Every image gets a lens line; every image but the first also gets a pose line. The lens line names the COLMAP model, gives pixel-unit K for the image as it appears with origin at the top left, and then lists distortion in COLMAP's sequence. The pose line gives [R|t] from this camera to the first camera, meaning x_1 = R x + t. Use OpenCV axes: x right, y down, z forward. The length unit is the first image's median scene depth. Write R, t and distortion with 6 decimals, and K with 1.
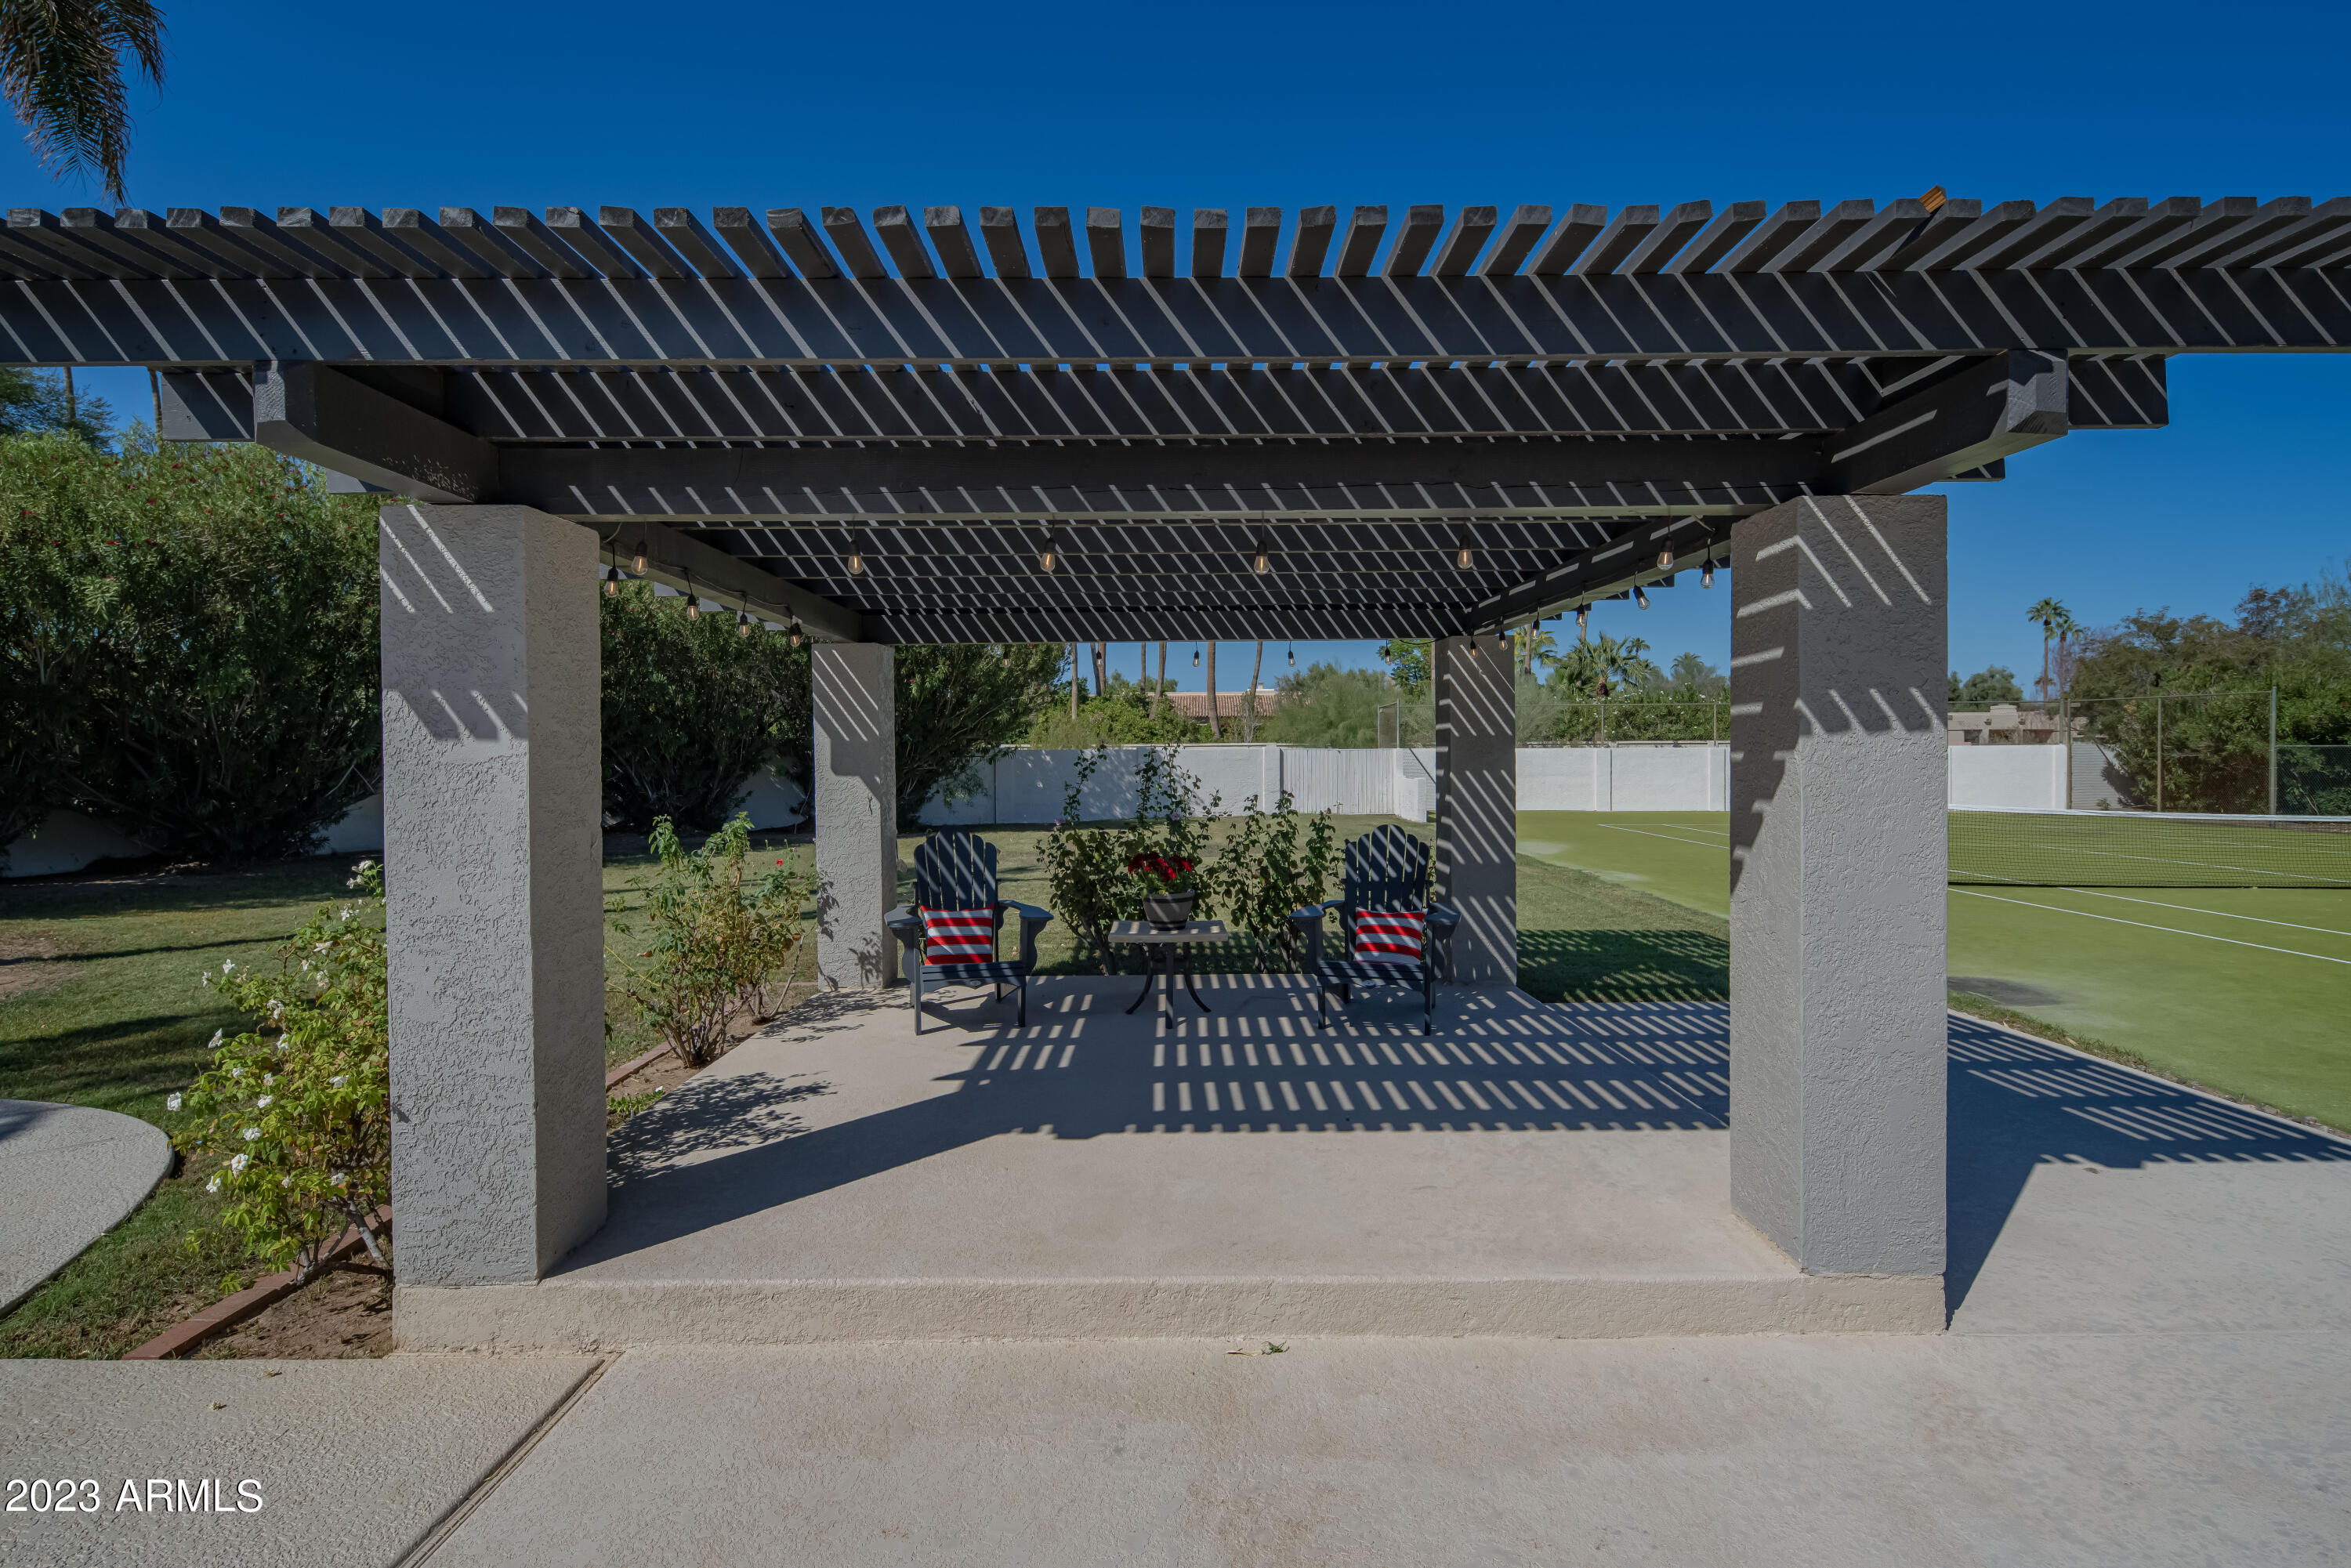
lens RADIAL K [[1152.8, 0, 1176.8], [0, 1152.8, 772.6], [0, 0, 1]] dist [0.002301, -0.000513]
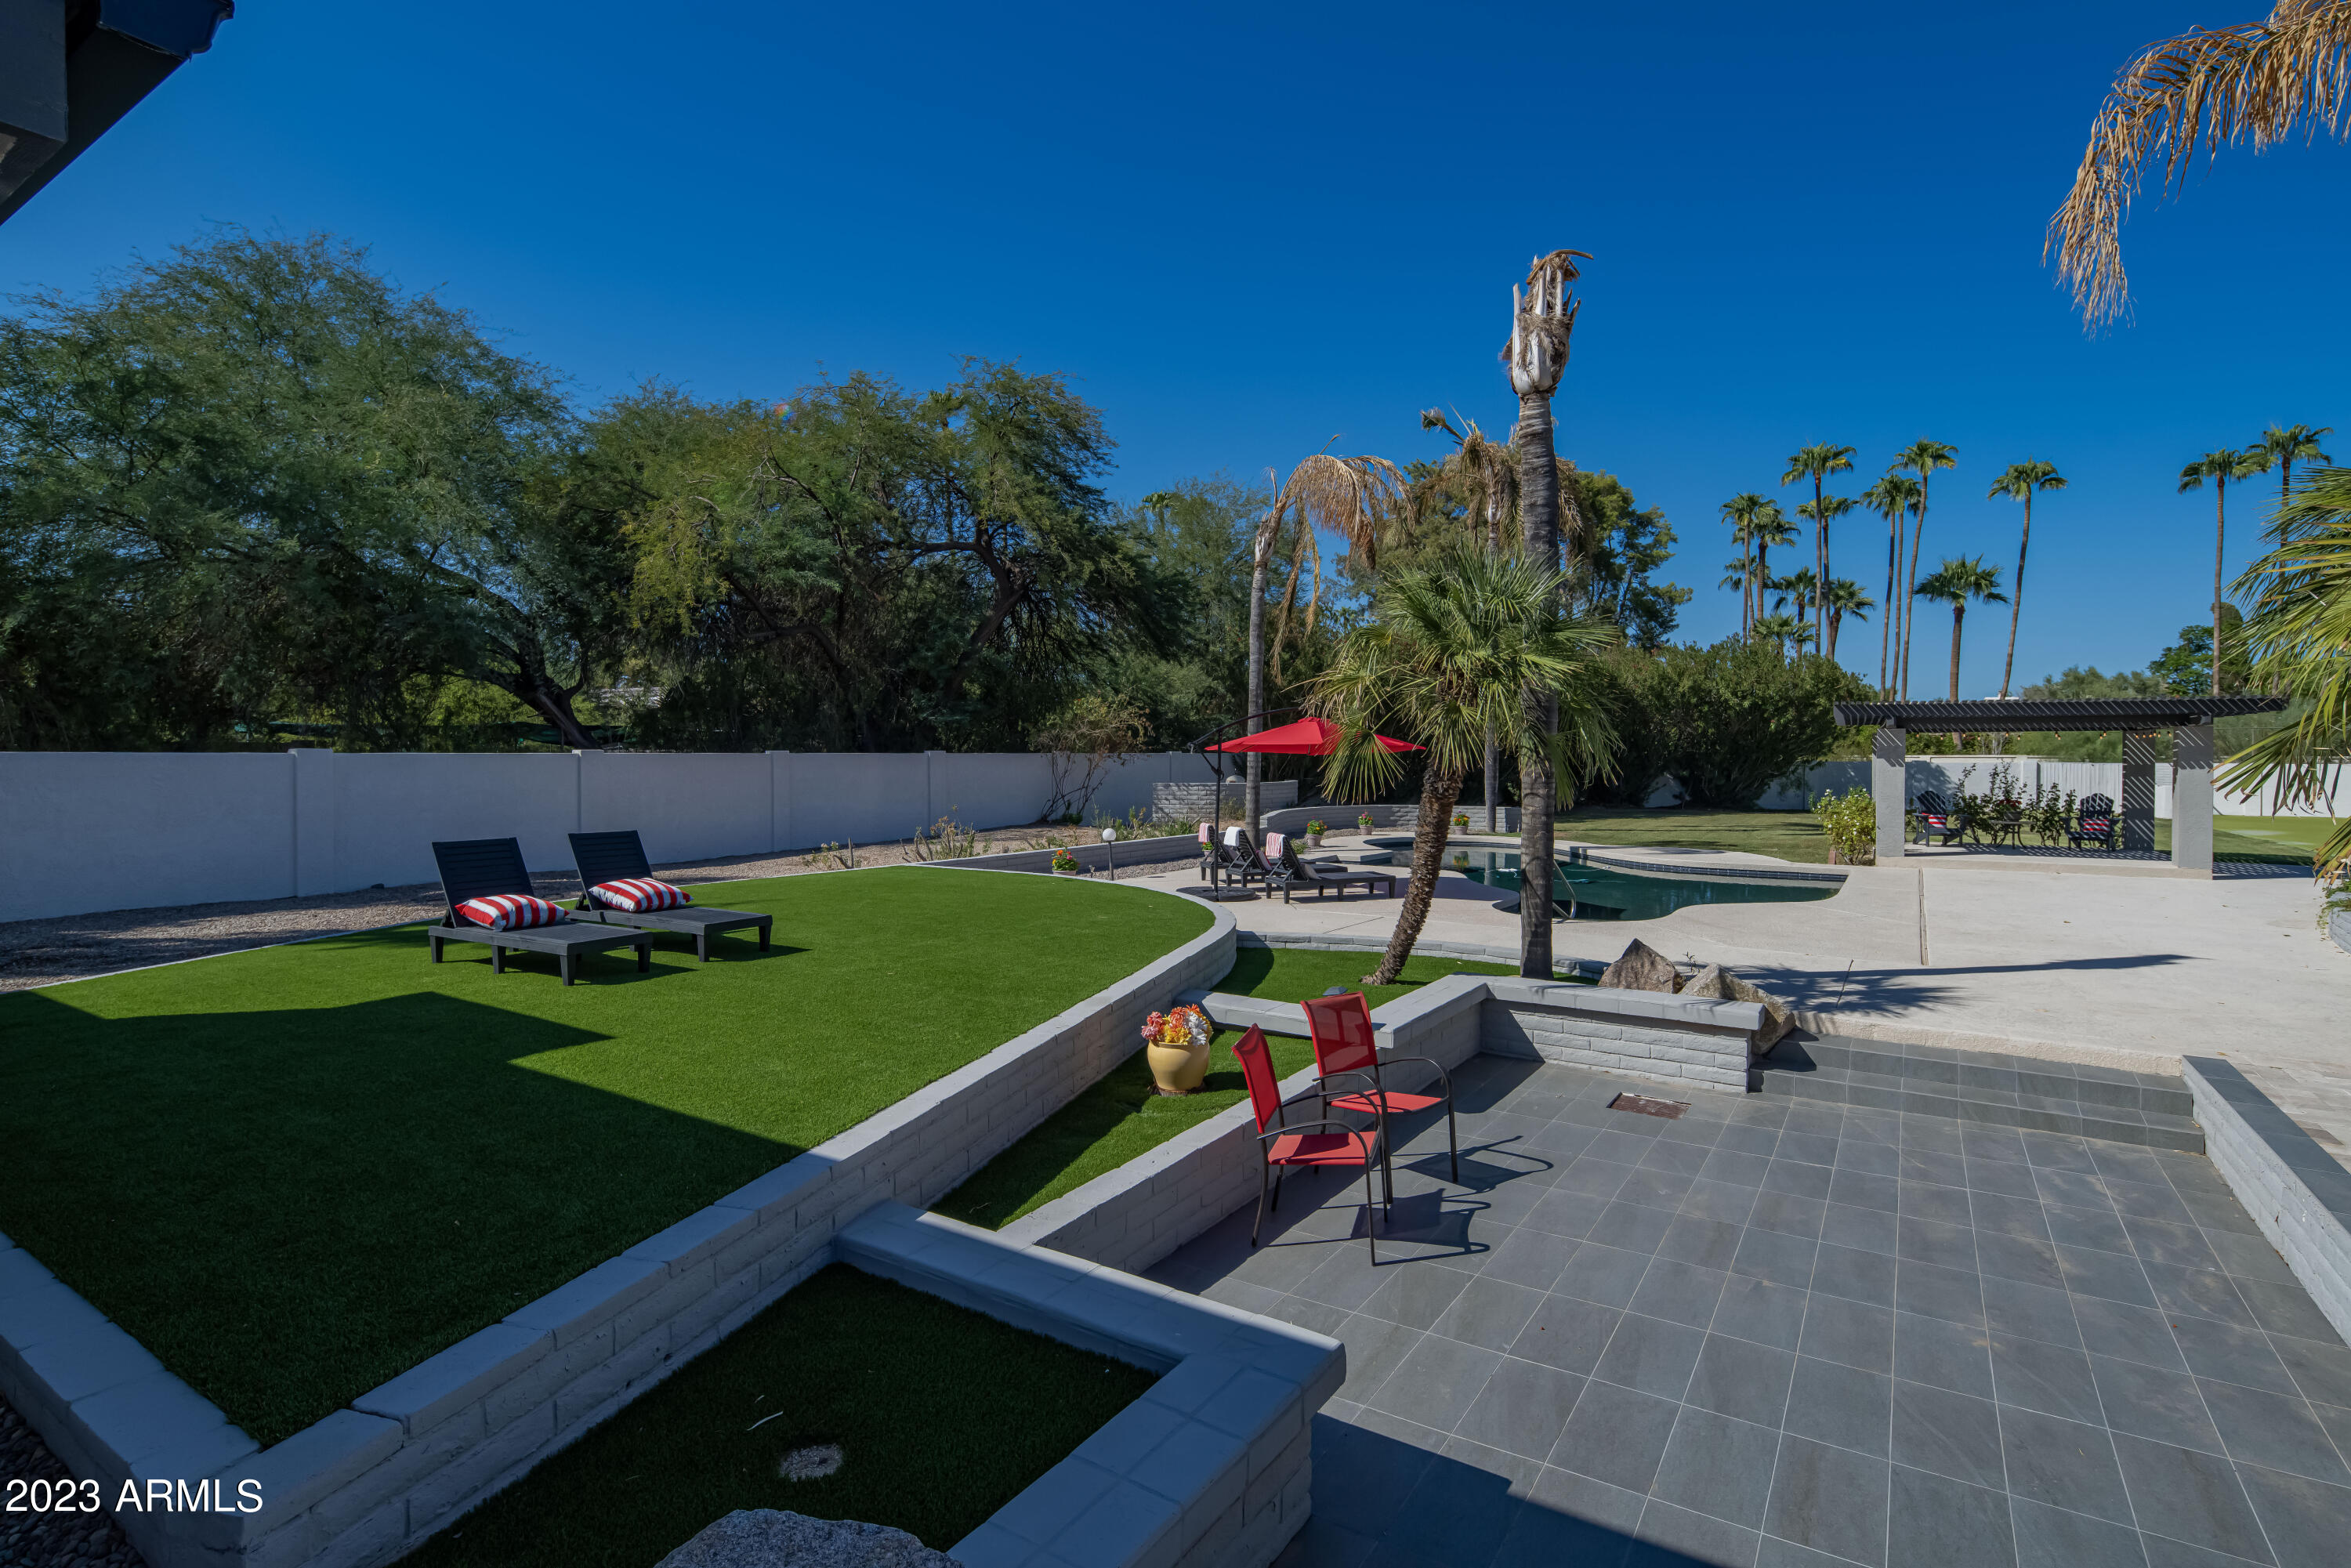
lens RADIAL K [[1152.8, 0, 1176.8], [0, 1152.8, 772.6], [0, 0, 1]] dist [0.002301, -0.000513]
pose [[0.858046, 0.016361, -0.513312, -0.080153], [-0.018237, 0.999833, 0.001384, 0.007459], [0.513249, 0.008174, 0.858201, -0.671673]]
